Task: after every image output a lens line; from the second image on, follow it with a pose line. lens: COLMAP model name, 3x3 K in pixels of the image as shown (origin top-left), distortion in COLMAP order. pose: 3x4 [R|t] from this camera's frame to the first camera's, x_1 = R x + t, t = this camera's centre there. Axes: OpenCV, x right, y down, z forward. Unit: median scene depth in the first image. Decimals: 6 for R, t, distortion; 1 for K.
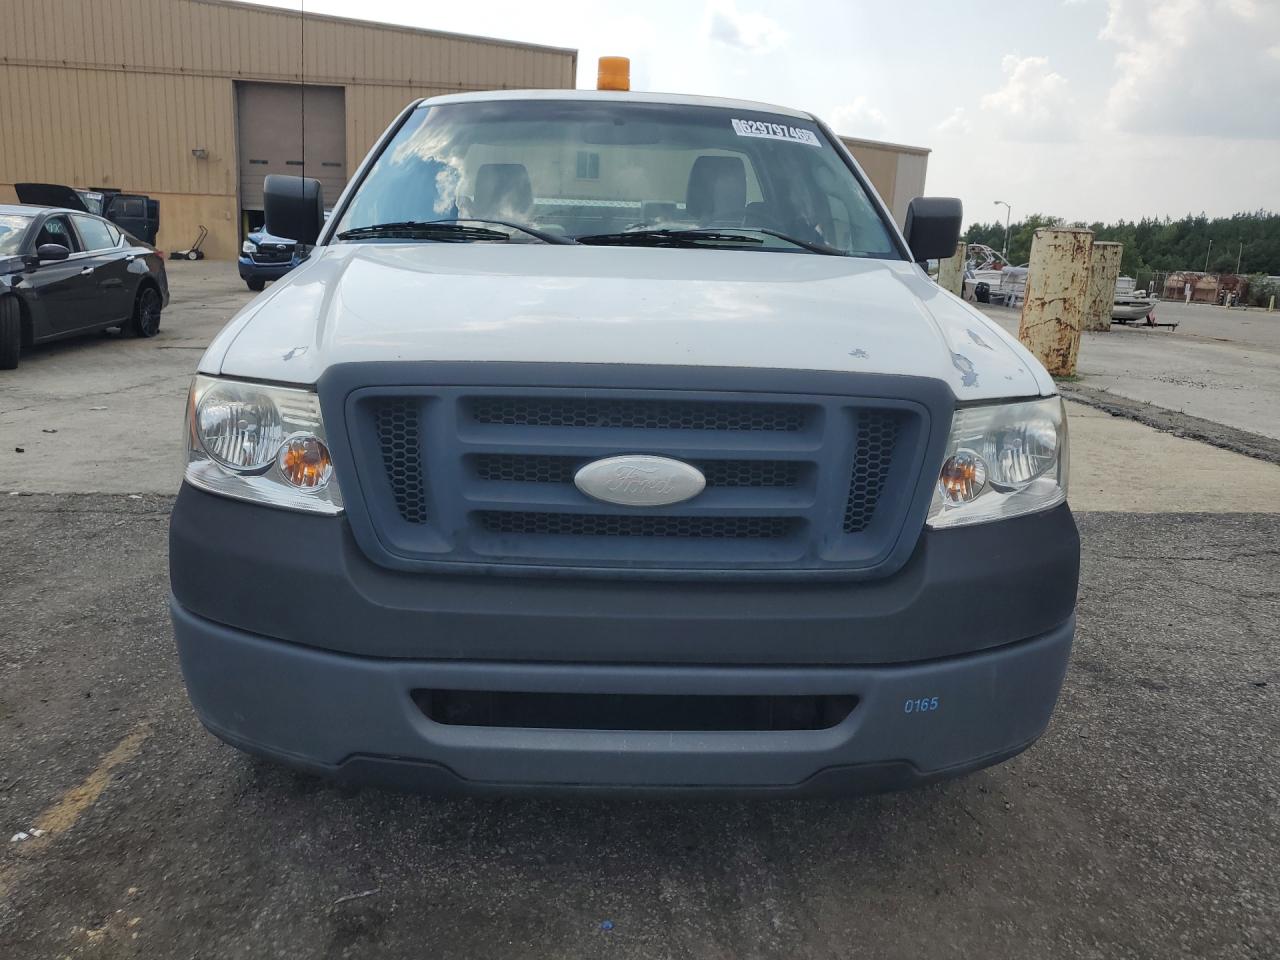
lens RADIAL K [[1019.5, 0, 640.0], [0, 1019.5, 480.0], [0, 0, 1]] dist [0.006022, 0.008625]
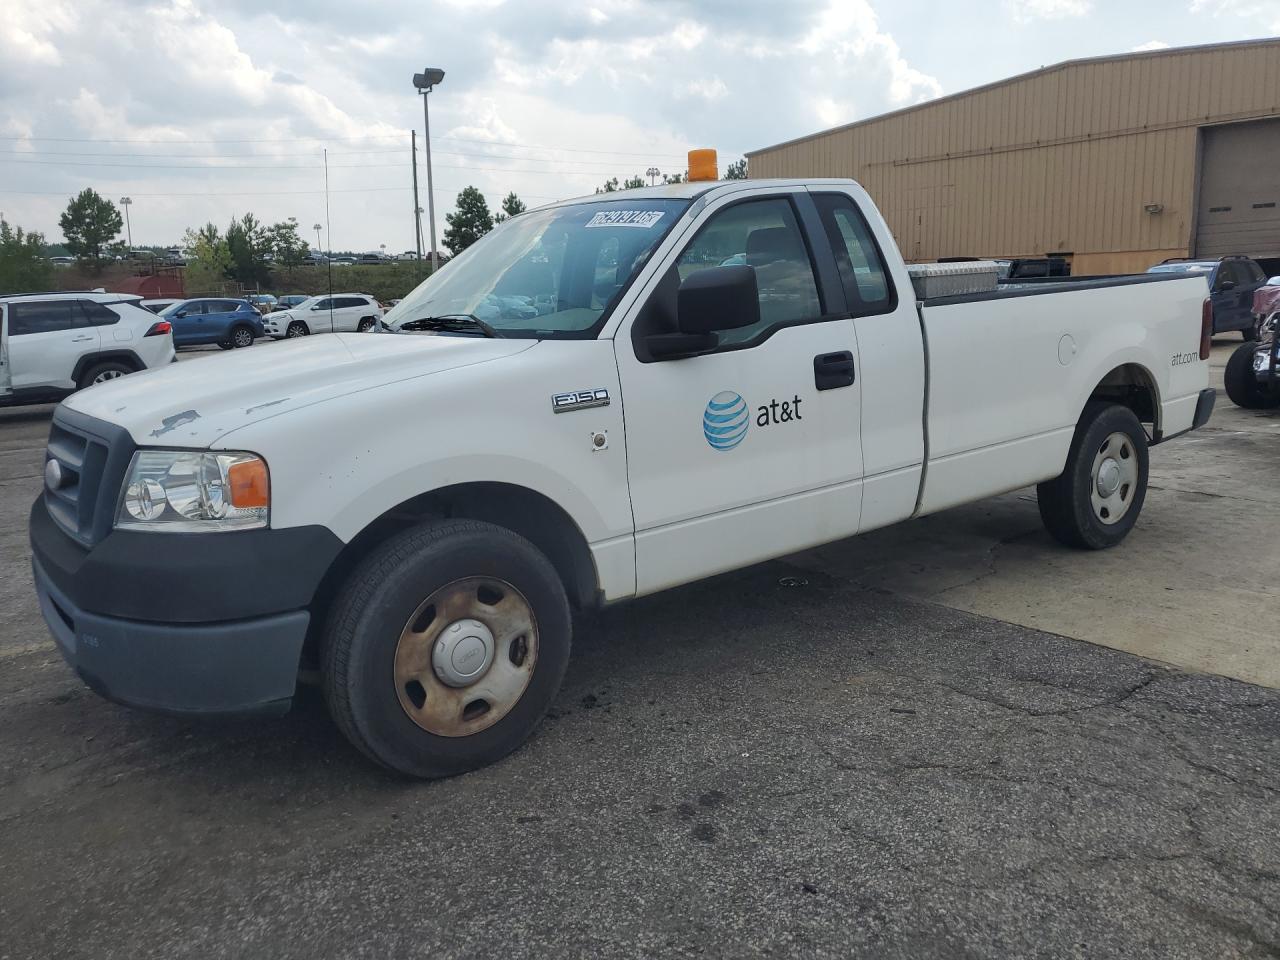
lens RADIAL K [[1044.4, 0, 640.0], [0, 1044.4, 480.0], [0, 0, 1]] dist [0.020113, 0.011145]
pose [[0.557987, 0.096781, -0.824187, 0.151182], [-0.143080, 0.989522, 0.019328, -0.012379], [0.817422, 0.107140, 0.565988, 0.057626]]
